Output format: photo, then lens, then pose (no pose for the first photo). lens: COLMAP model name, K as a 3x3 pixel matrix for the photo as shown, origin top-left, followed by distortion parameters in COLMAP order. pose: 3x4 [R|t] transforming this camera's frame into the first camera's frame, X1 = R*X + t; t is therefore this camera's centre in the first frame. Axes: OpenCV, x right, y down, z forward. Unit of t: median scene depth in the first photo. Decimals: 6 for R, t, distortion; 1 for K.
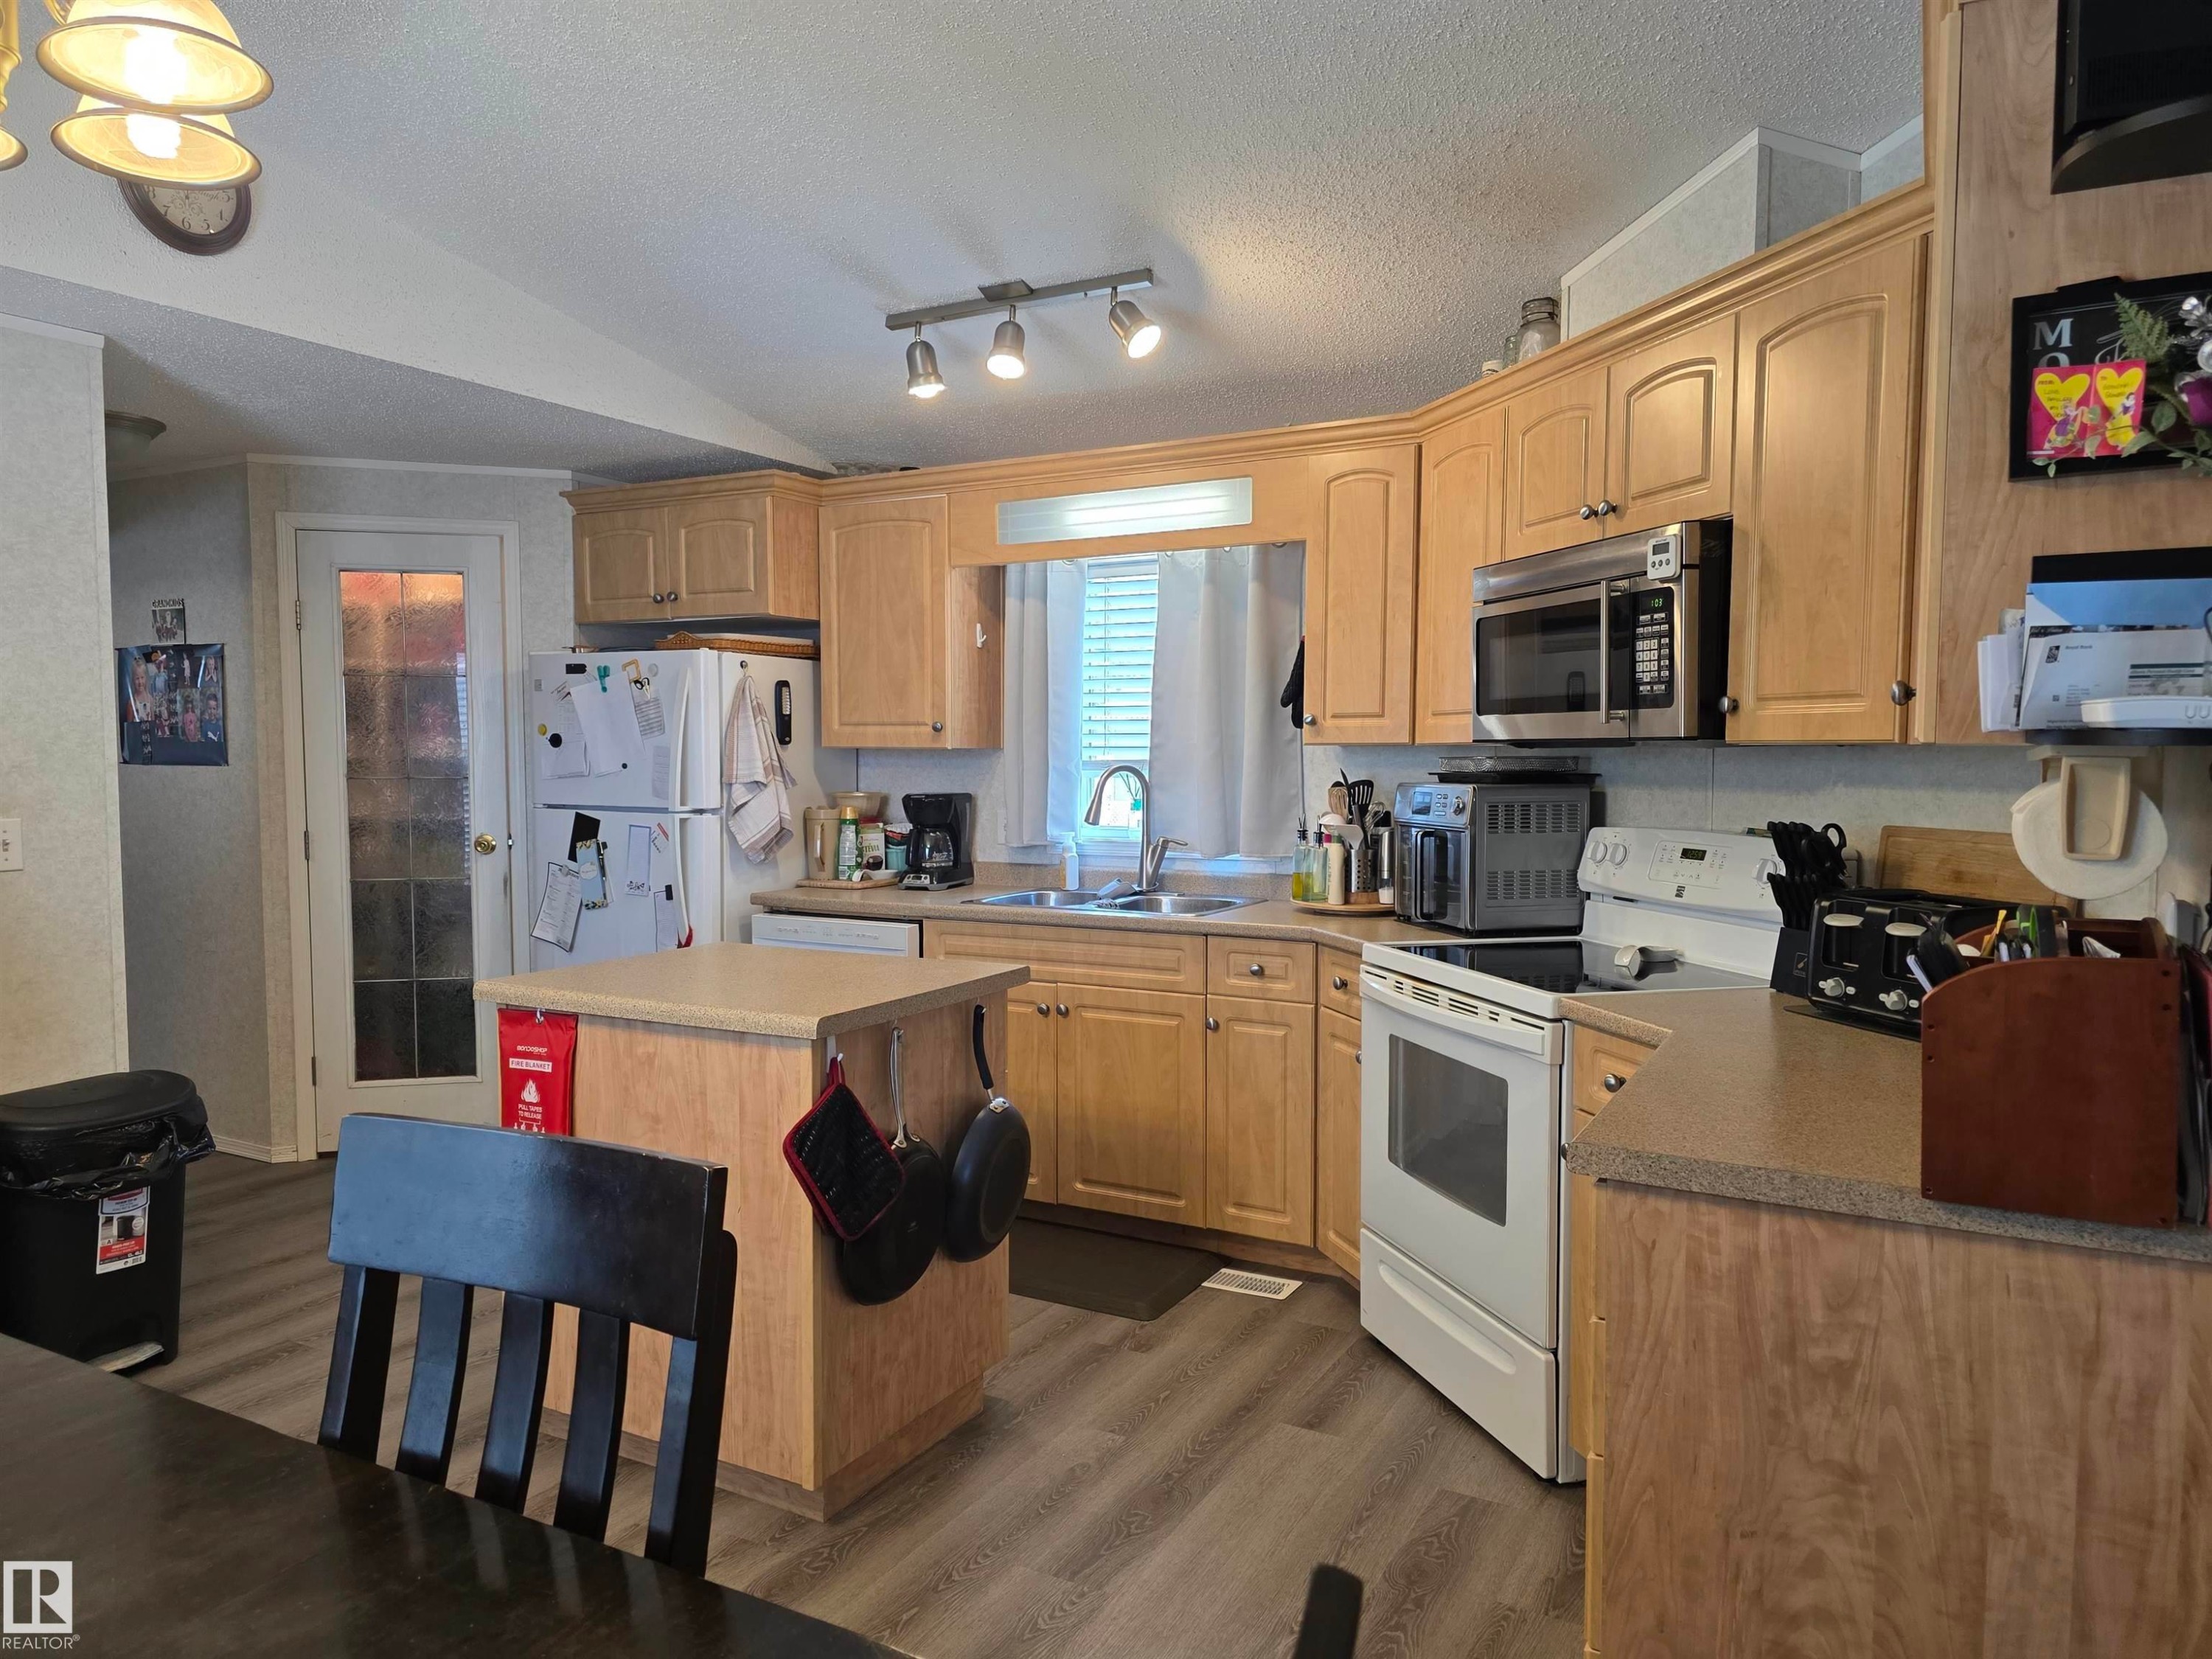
lens RADIAL K [[1501.6, 0, 1106.4], [0, 1501.6, 829.5], [0, 0, 1]] dist [0.065348, -0.063922]
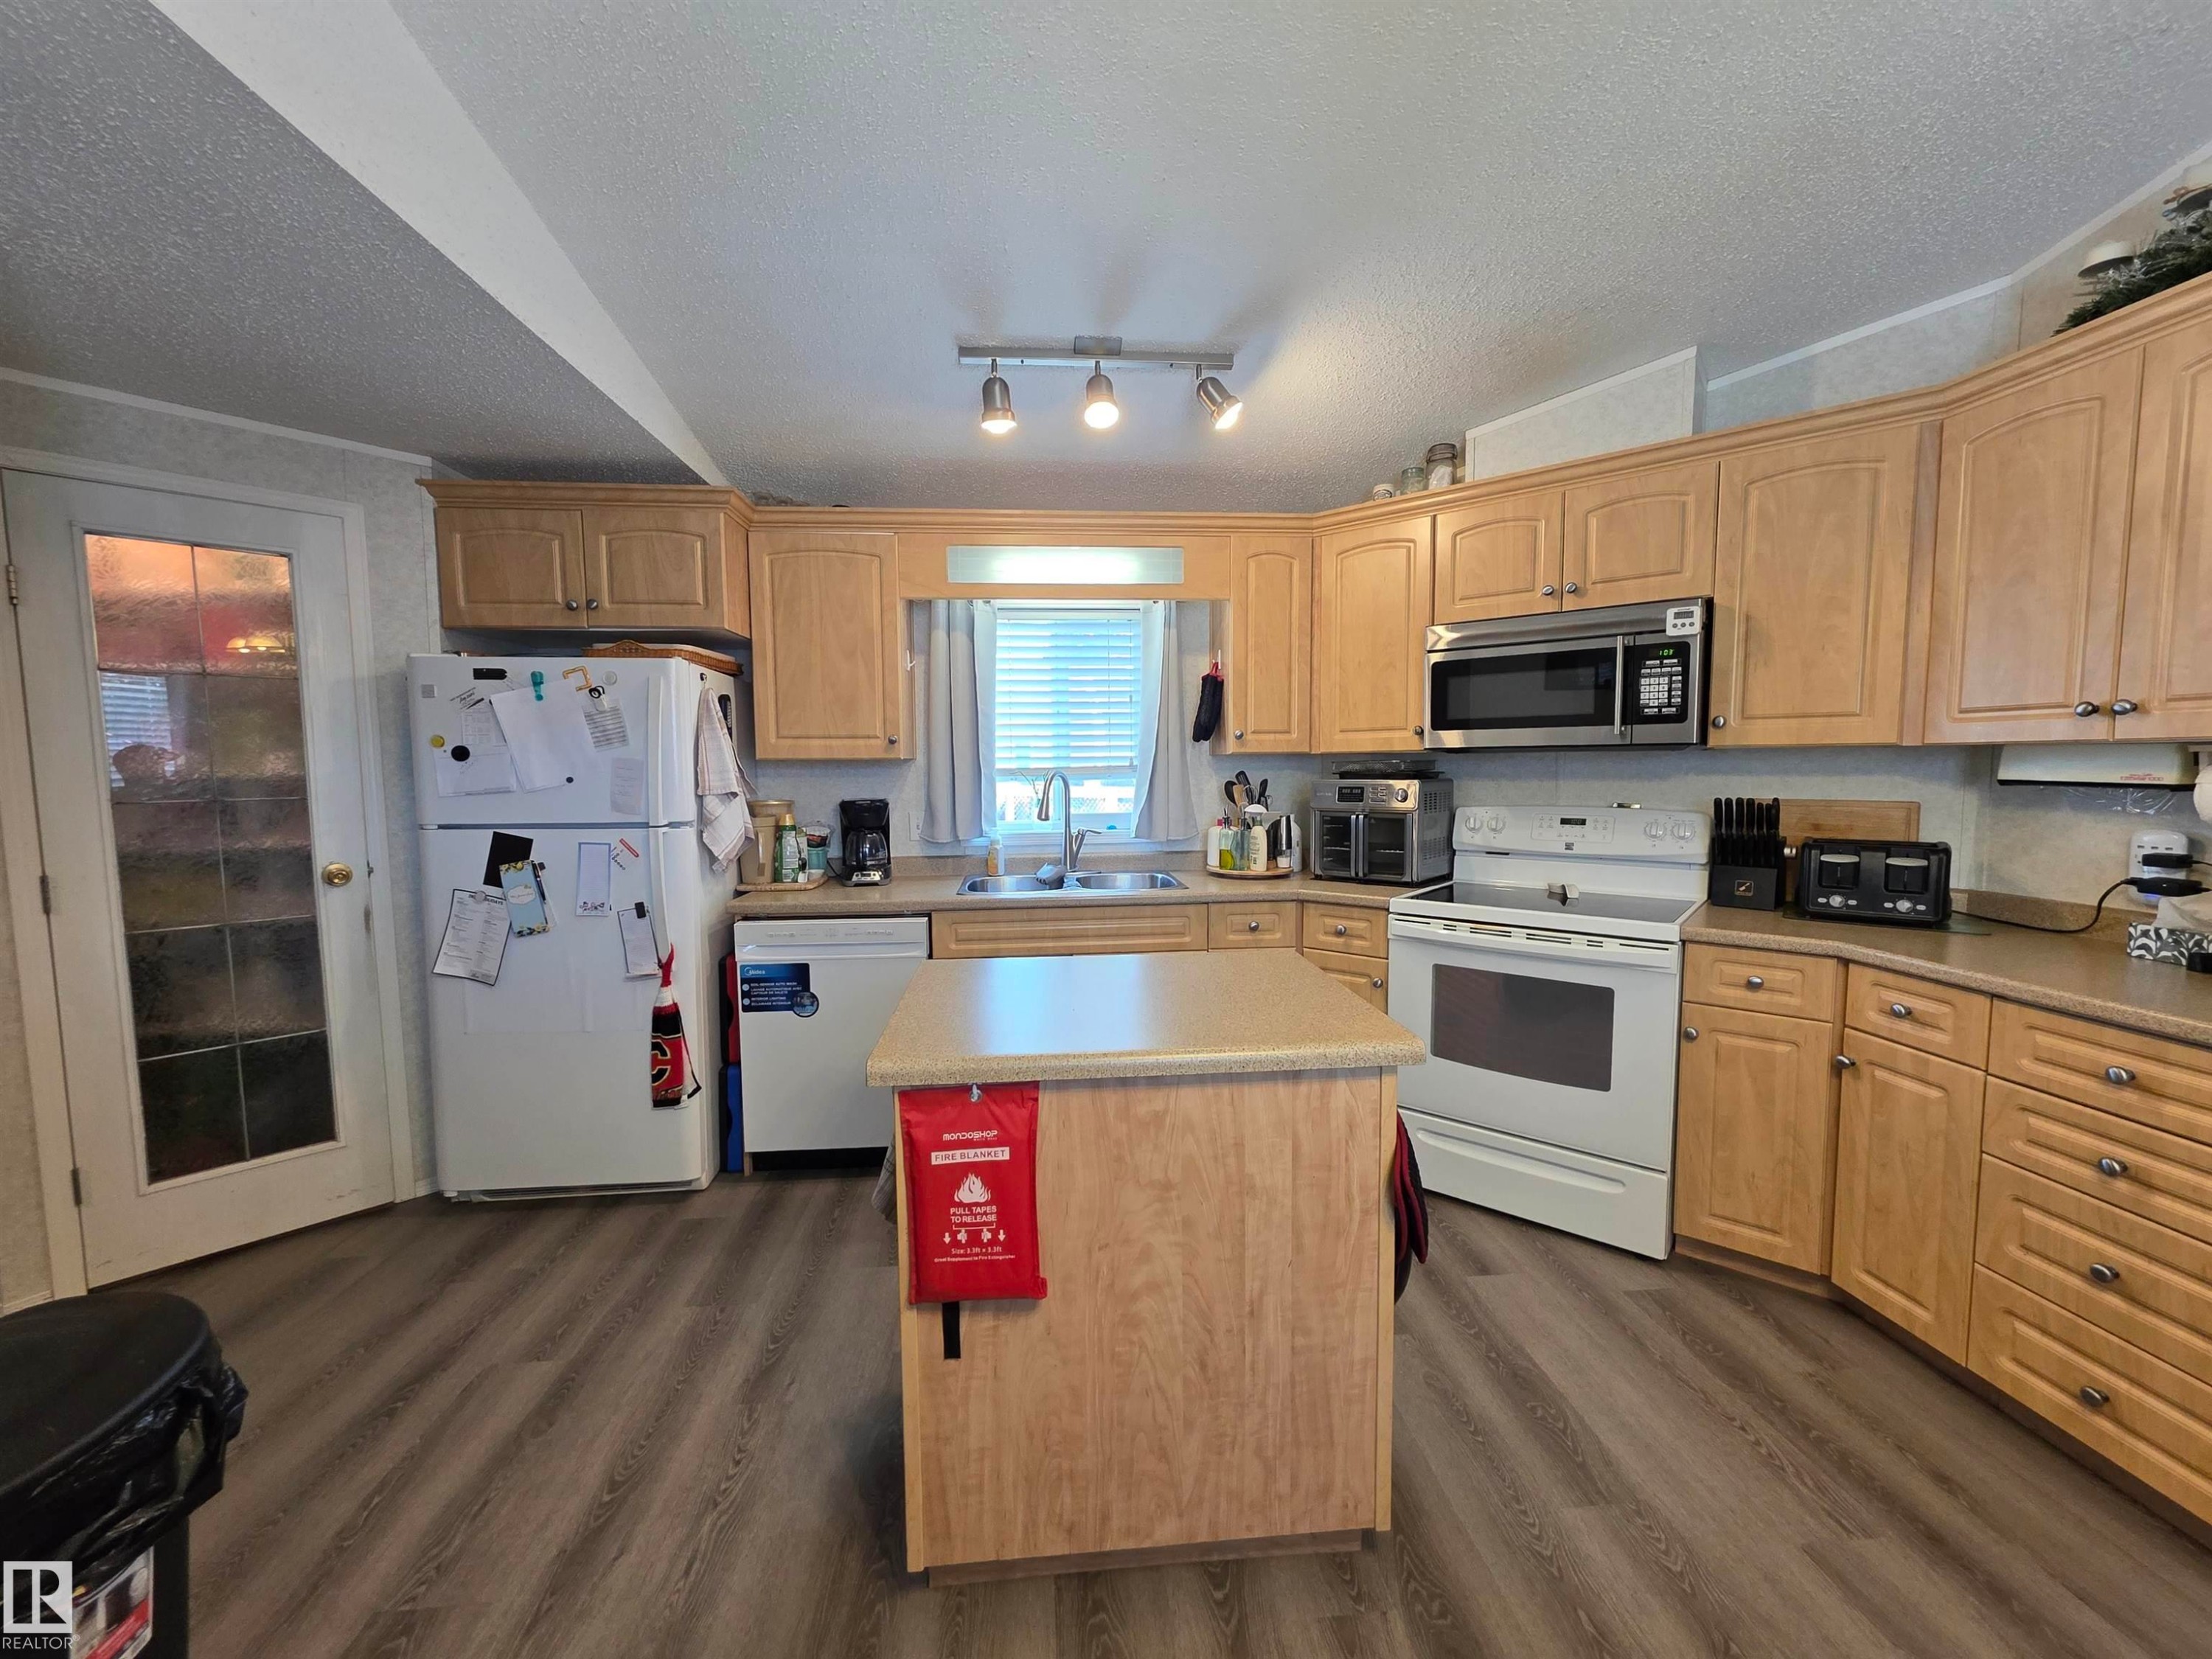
lens RADIAL K [[884.9, 0, 1106.8], [0, 884.9, 827.8], [0, 0, 1]] dist [-0.000712, 0.000210]
pose [[0.826615, -0.048629, 0.560662, -0.359270], [0.039344, 0.998816, 0.028625, -0.015457], [-0.561390, -0.001603, 0.827550, 0.366588]]
